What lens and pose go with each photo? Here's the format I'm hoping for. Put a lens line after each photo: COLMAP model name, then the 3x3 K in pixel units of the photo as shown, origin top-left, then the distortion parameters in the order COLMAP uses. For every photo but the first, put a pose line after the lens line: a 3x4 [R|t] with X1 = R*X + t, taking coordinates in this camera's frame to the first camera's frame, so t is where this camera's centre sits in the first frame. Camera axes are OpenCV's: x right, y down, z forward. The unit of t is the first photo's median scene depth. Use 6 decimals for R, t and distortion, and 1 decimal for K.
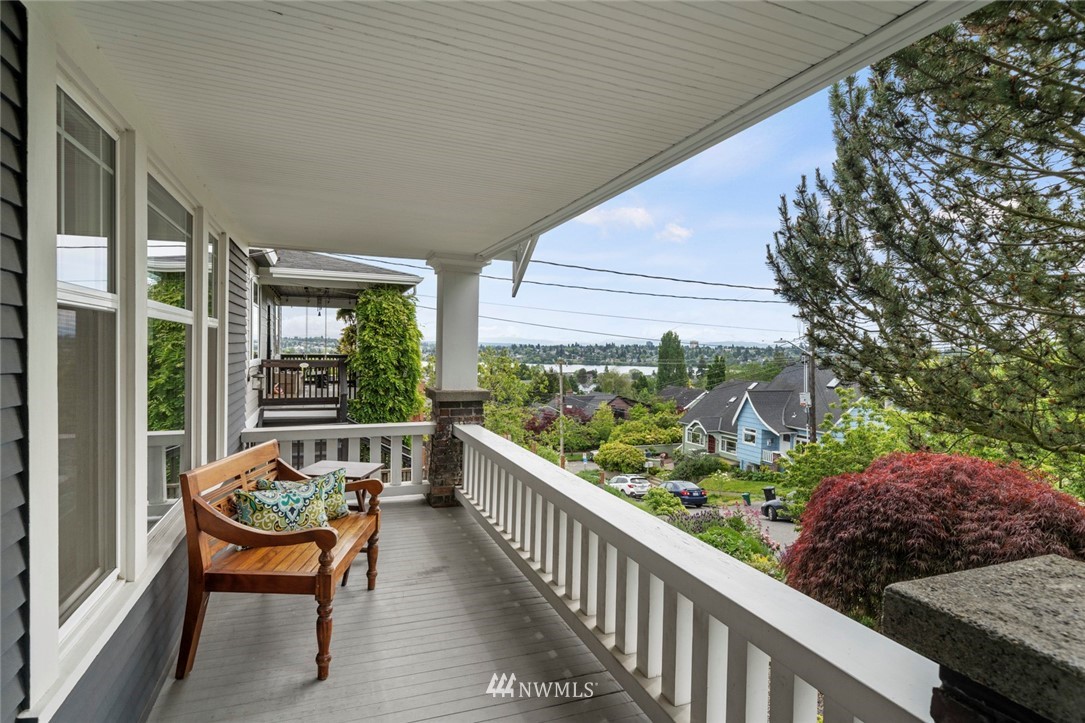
lens RADIAL K [[557.9, 0, 540.6], [0, 557.9, 363.9], [0, 0, 1]] dist [0.000483, 0.000481]
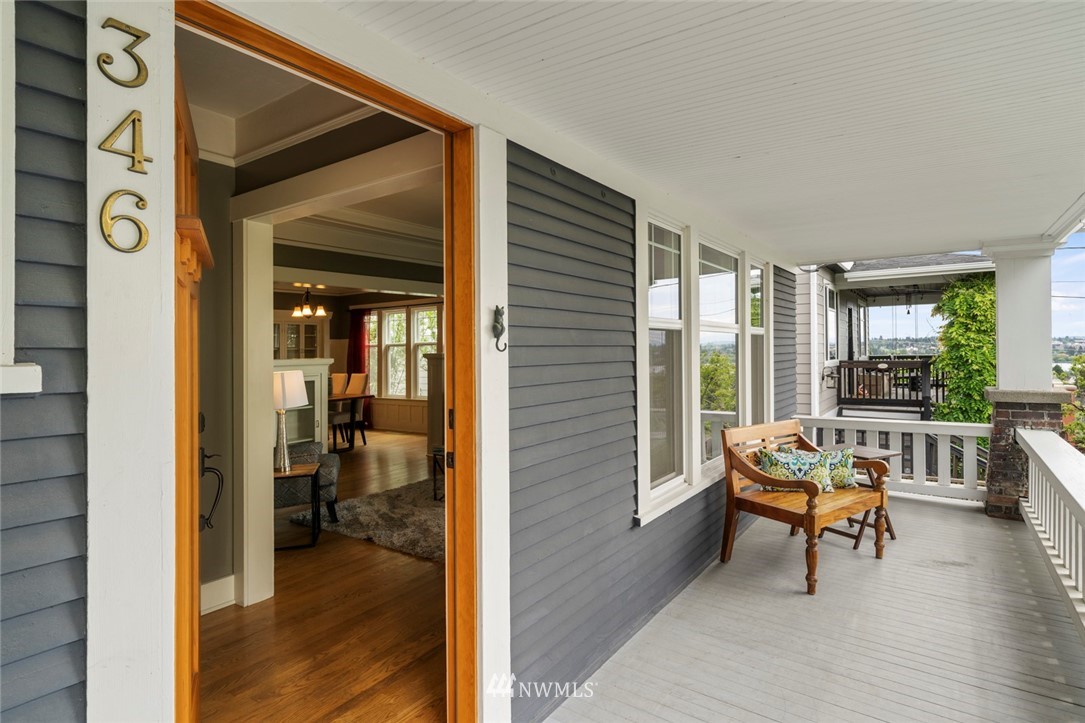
lens RADIAL K [[557.9, 0, 540.6], [0, 557.9, 363.9], [0, 0, 1]] dist [0.000483, 0.000481]
pose [[0.547110, -0.005418, -0.837043, 0.177485], [0.001007, 0.999983, -0.005815, 0.009517], [0.837060, 0.002339, 0.547106, -0.129394]]
